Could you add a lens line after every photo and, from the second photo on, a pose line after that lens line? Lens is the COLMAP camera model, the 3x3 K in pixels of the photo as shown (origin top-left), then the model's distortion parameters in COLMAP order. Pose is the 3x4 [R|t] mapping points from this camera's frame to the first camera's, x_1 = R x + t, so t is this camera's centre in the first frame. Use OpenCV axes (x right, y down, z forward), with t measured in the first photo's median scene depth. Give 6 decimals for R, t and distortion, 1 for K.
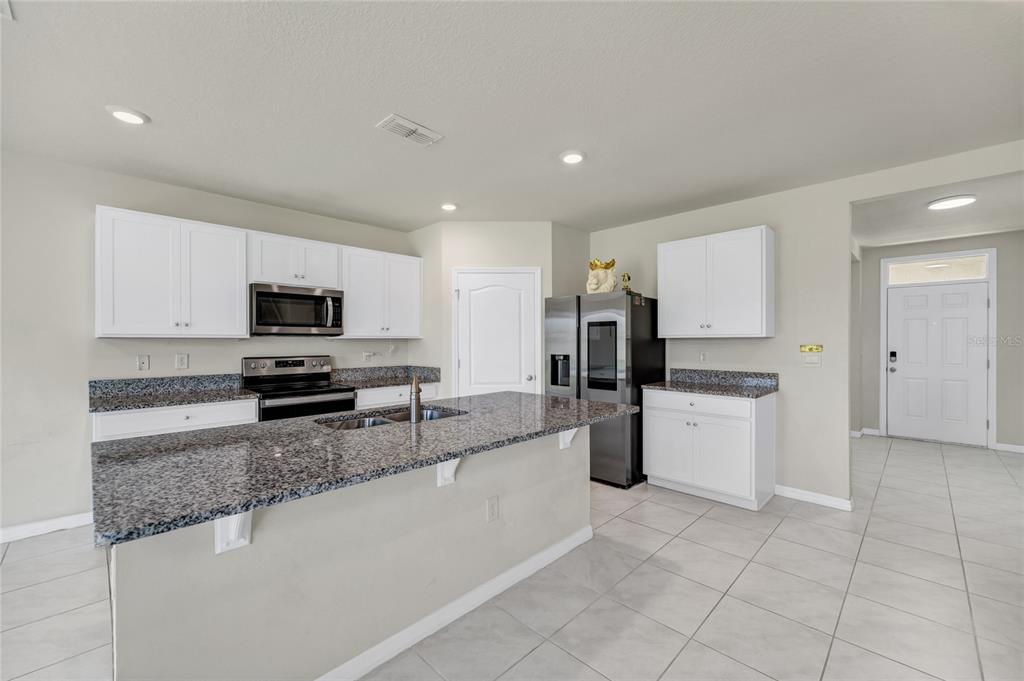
lens RADIAL K [[420.9, 0, 516.1], [0, 420.9, 342.8], [0, 0, 1]] dist [-0.002941, 0.000323]
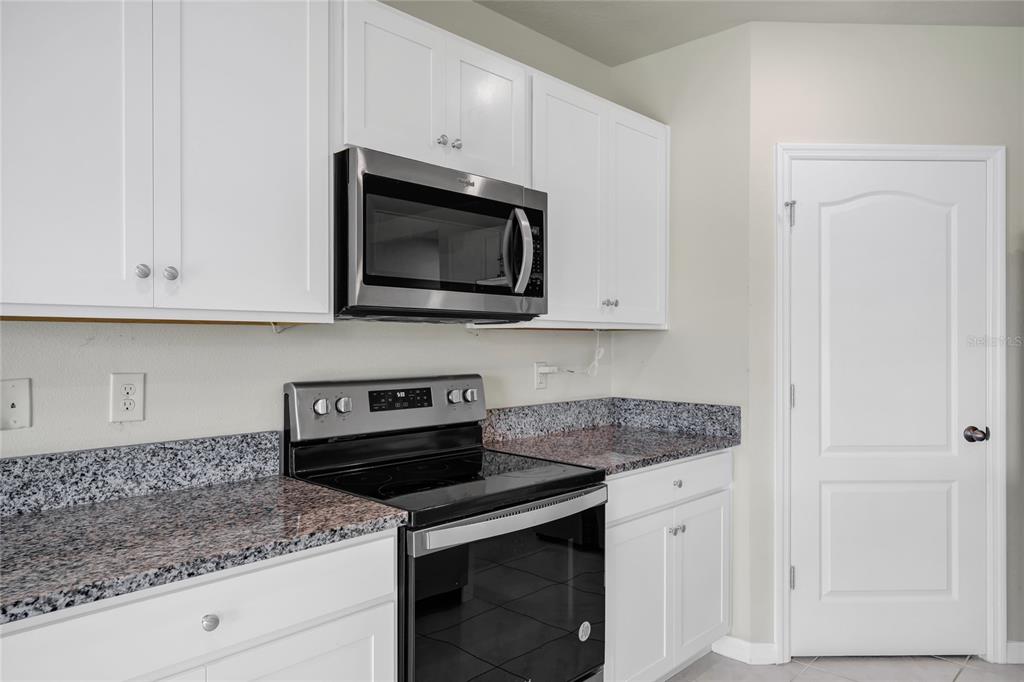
lens RADIAL K [[692.5, 0, 508.3], [0, 692.5, 342.9], [0, 0, 1]] dist [0.006044, 0.004006]
pose [[0.999960, 0.005865, 0.006811, -0.455159], [-0.005888, 0.999977, 0.003431, 0.000880], [-0.006791, -0.003471, 0.999971, 0.427397]]
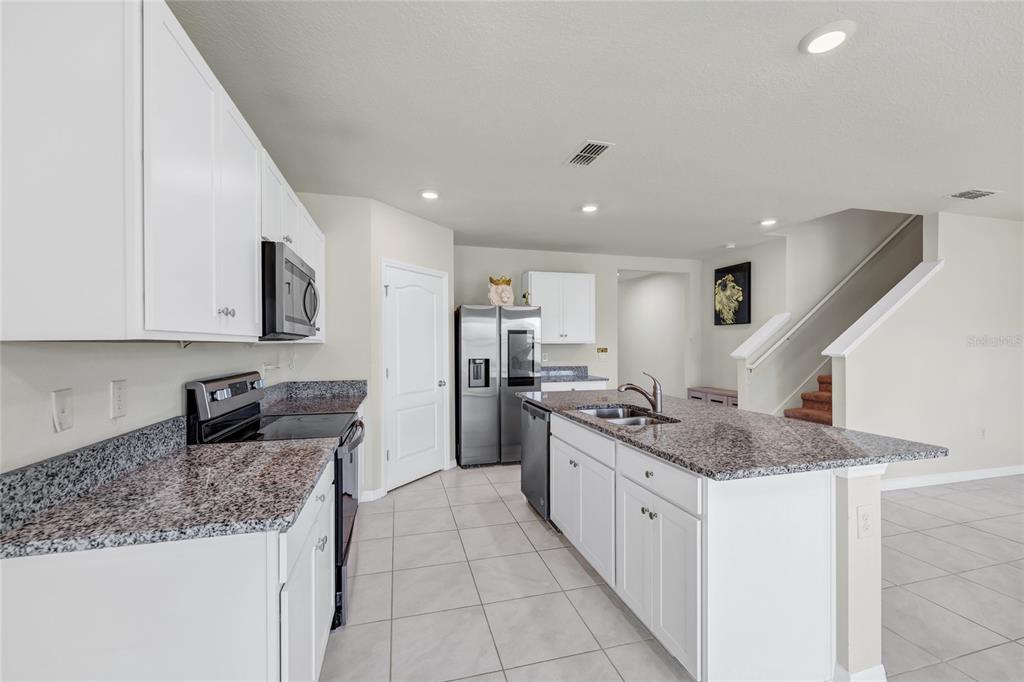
lens RADIAL K [[420.3, 0, 519.2], [0, 420.3, 341.2], [0, 0, 1]] dist [0.001284, -0.000175]
pose [[0.499257, 0.007676, 0.866420, -0.837730], [0.002725, 0.999942, -0.010430, -0.005701], [-0.866450, 0.007568, 0.499207, 0.402143]]
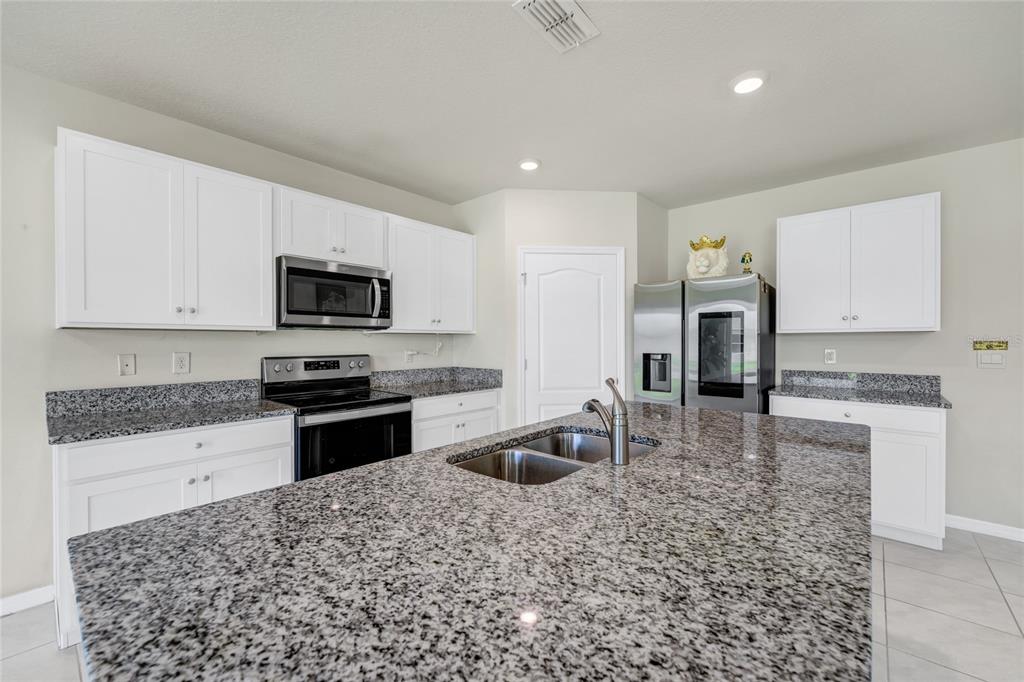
lens RADIAL K [[420.3, 0, 511.9], [0, 420.3, 343.1], [0, 0, 1]] dist [0.001284, -0.000175]
pose [[0.998545, 0.001115, 0.053918, -0.236068], [-0.001239, 0.999997, 0.002267, 0.007279], [-0.053915, -0.002330, 0.998543, 0.219121]]
